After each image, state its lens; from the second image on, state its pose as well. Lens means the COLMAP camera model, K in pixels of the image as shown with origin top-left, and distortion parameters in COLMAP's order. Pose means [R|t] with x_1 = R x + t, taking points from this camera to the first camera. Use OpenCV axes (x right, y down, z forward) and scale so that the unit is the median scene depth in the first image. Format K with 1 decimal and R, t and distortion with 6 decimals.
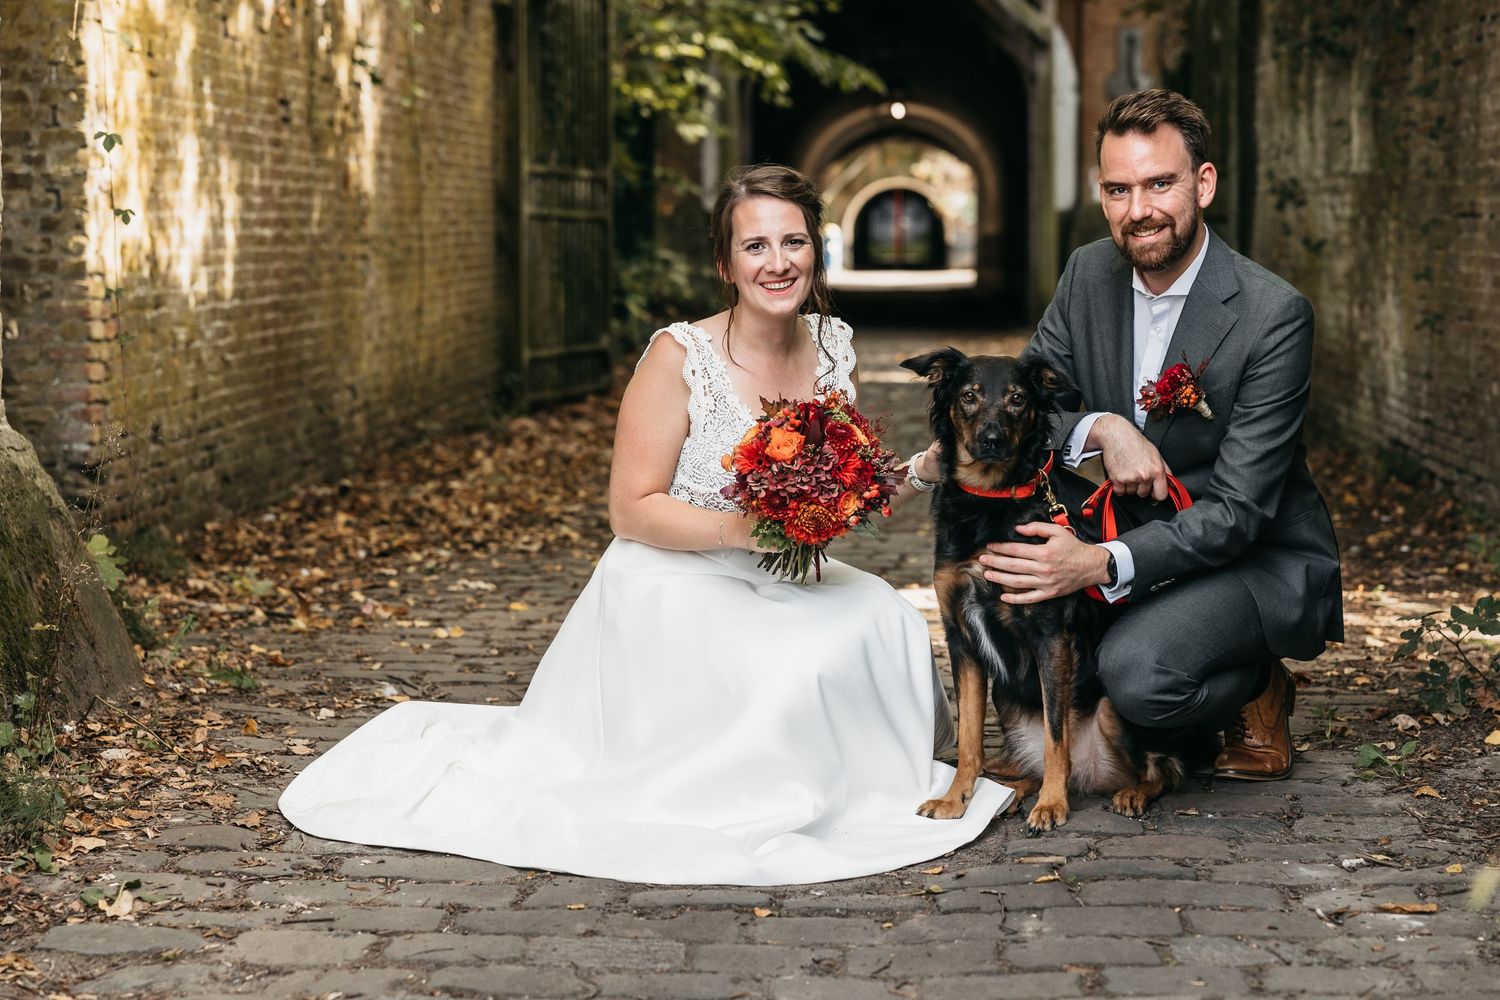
lens RADIAL K [[2918.5, 0, 750.0], [0, 2918.5, 500.0], [0, 0, 1]] dist [0.035738, 0.034635]
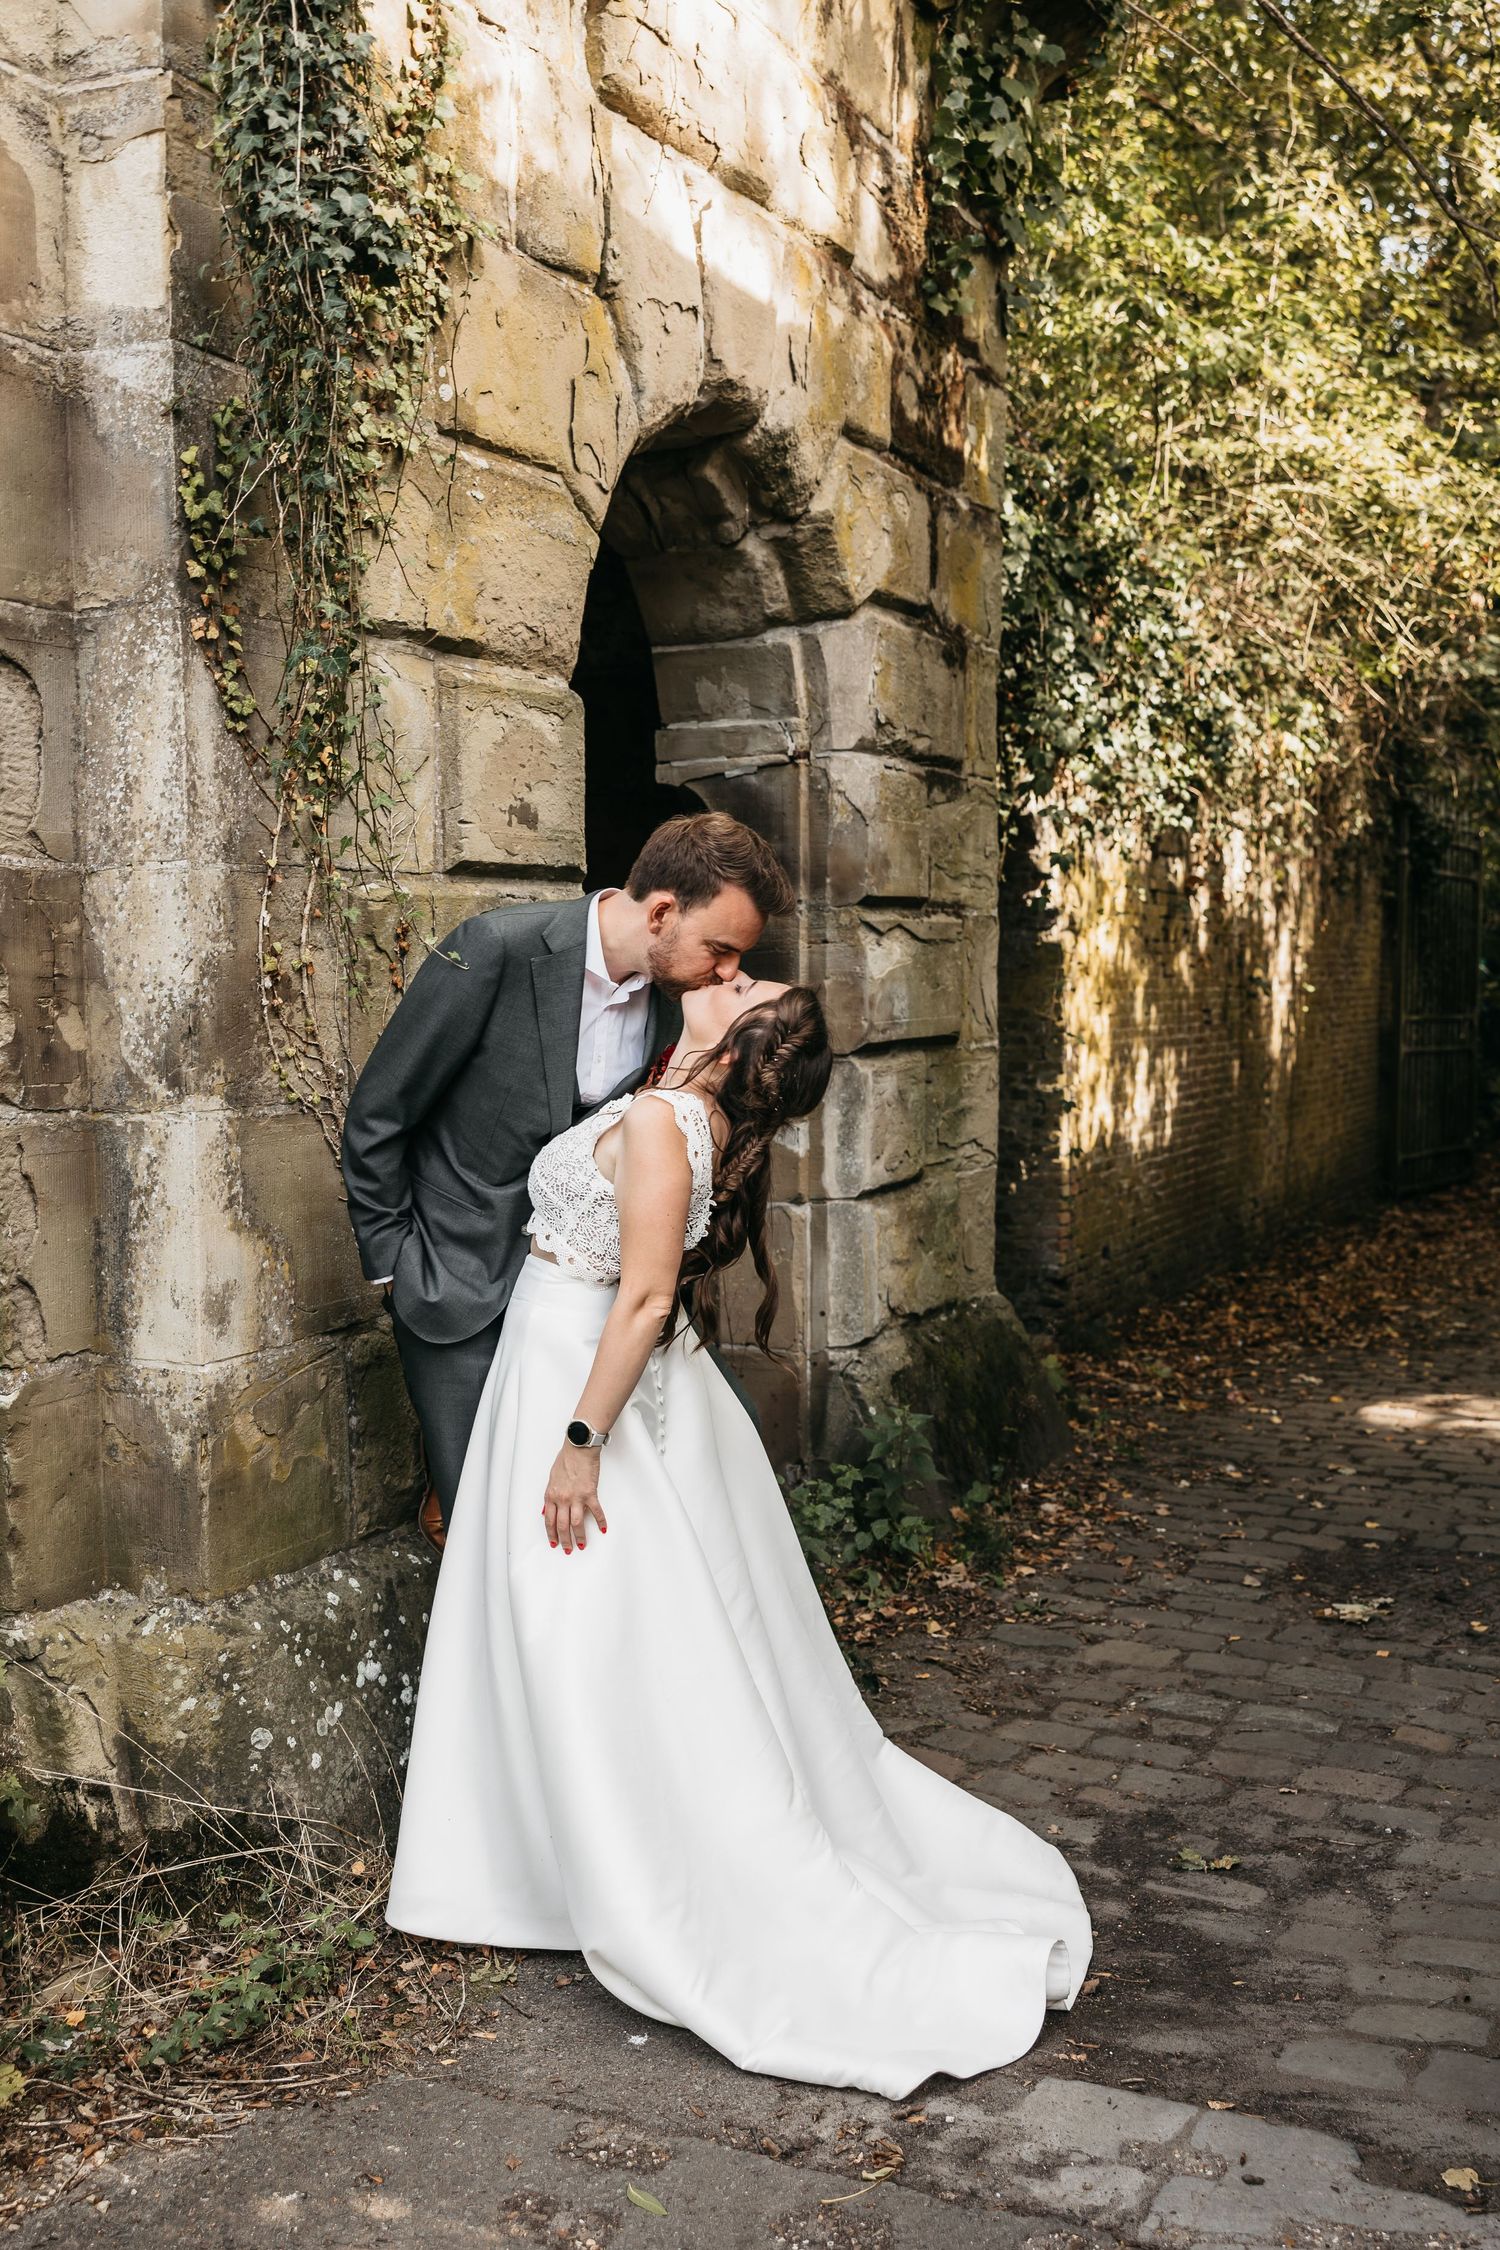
lens RADIAL K [[2236.8, 0, 750.0], [0, 2236.8, 1125.0], [0, 0, 1]] dist [0.016705, 0.007397]
pose [[0.930208, 0.022877, -0.366320, 0.058684], [-0.036910, 0.998827, -0.031348, -0.057252], [0.365173, 0.042681, 0.929961, -0.173923]]
